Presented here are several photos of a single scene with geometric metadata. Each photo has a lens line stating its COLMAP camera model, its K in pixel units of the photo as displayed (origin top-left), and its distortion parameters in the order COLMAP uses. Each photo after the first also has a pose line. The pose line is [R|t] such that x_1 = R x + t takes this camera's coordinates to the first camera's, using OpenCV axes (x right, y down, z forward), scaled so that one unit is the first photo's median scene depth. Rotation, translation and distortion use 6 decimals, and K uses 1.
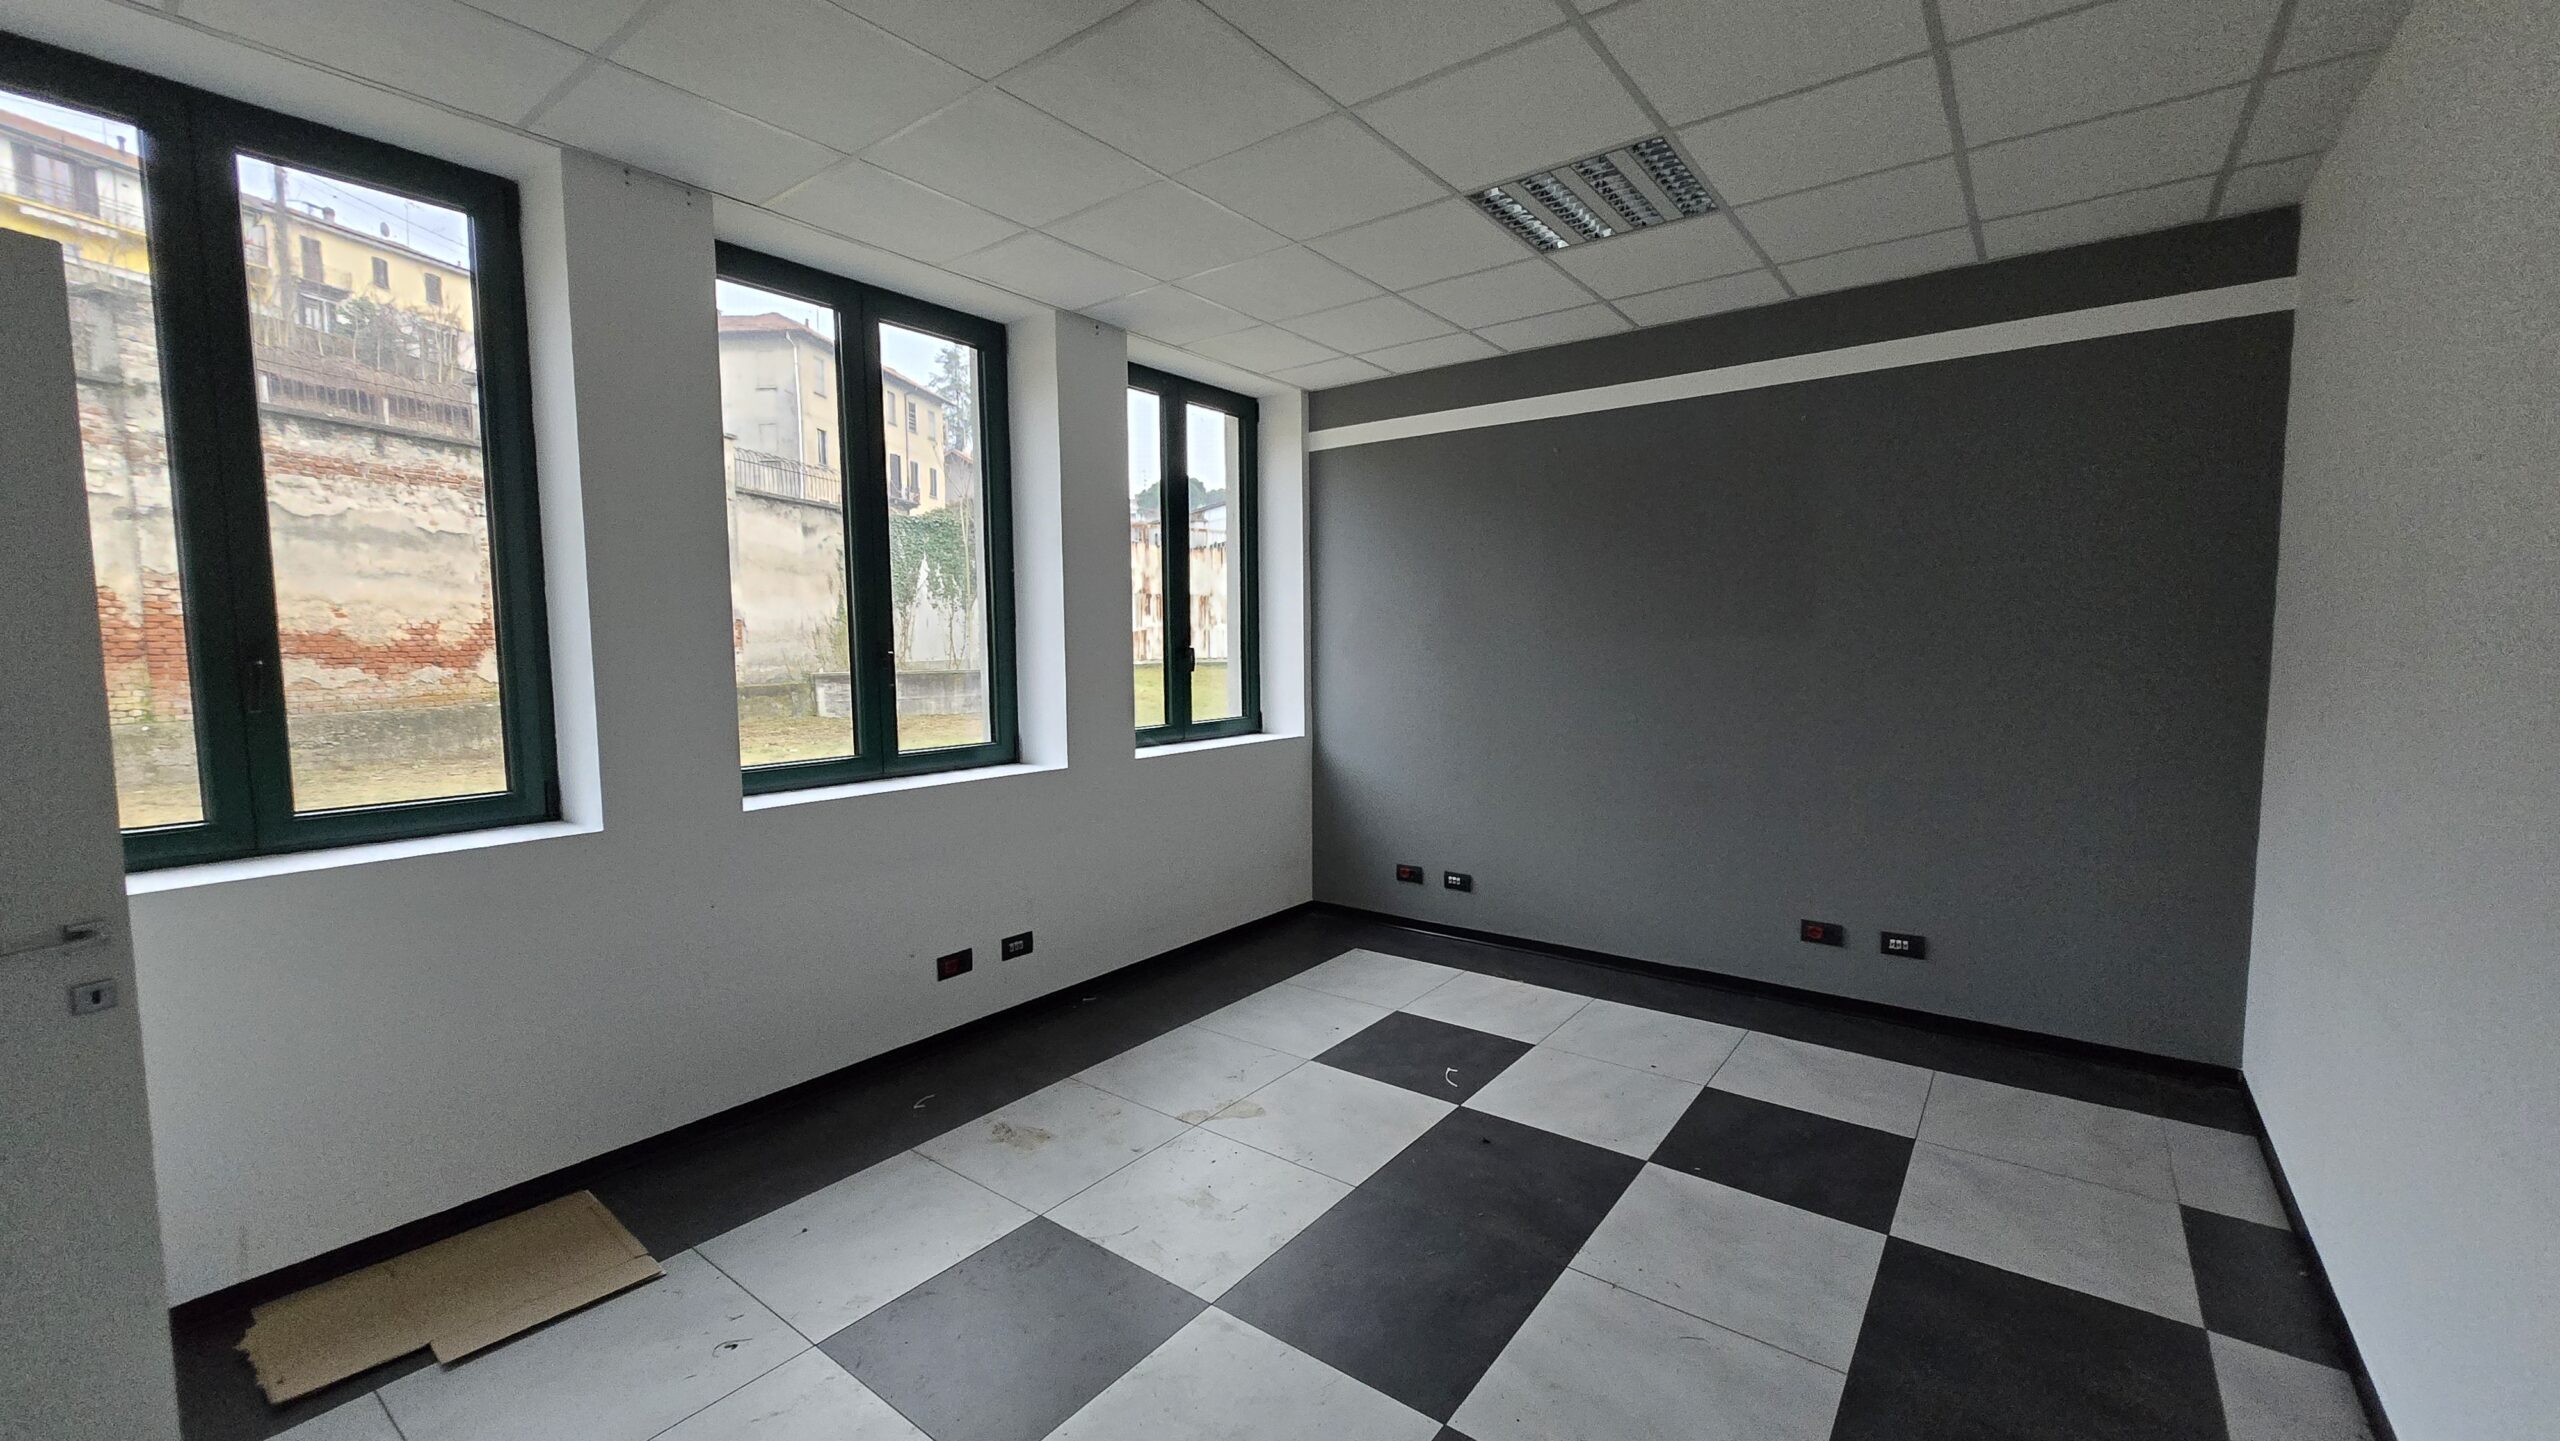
lens RADIAL K [[1003.9, 0, 1295.1], [0, 1003.9, 733.5], [0, 0, 1]] dist [0.005219, -0.002650]
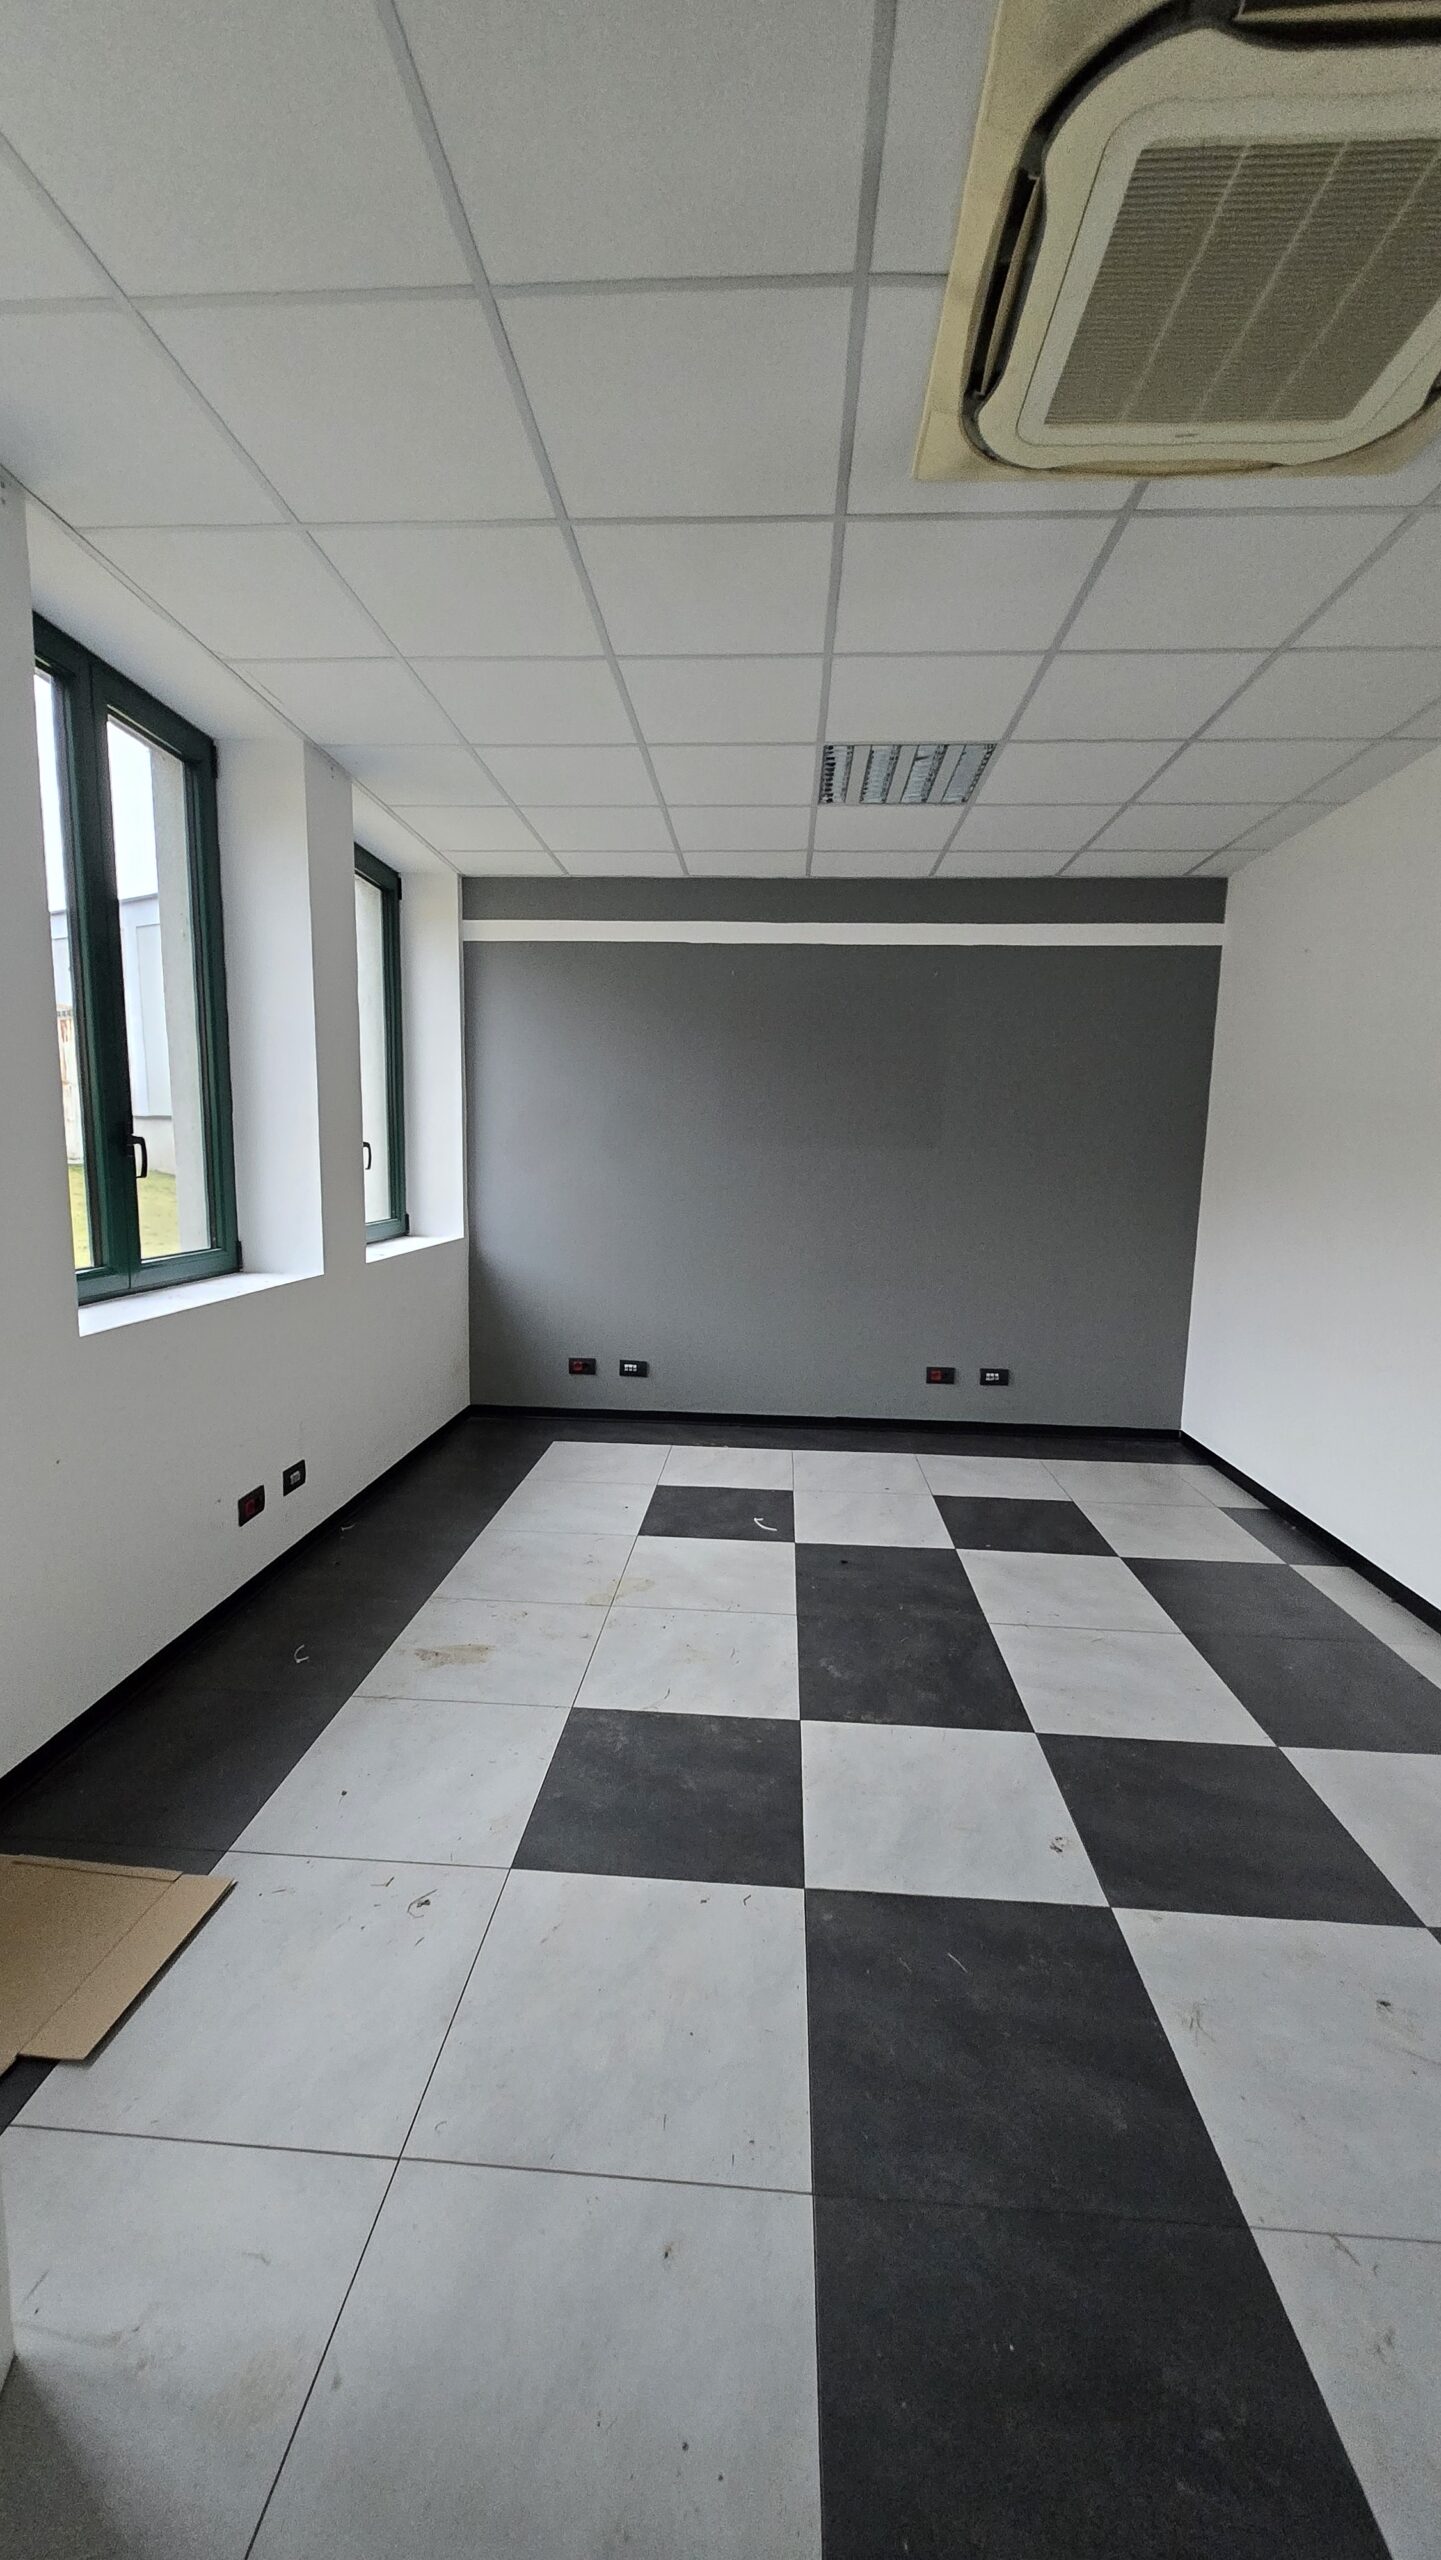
lens RADIAL K [[1003.9, 0, 711.9], [0, 1003.9, 1302.7], [0, 0, 1]] dist [0.005219, -0.002650]
pose [[0.839716, -0.057015, 0.540024, -0.449419], [0.025009, 0.997478, 0.066424, 0.009859], [-0.542449, -0.042272, 0.839024, 0.069835]]
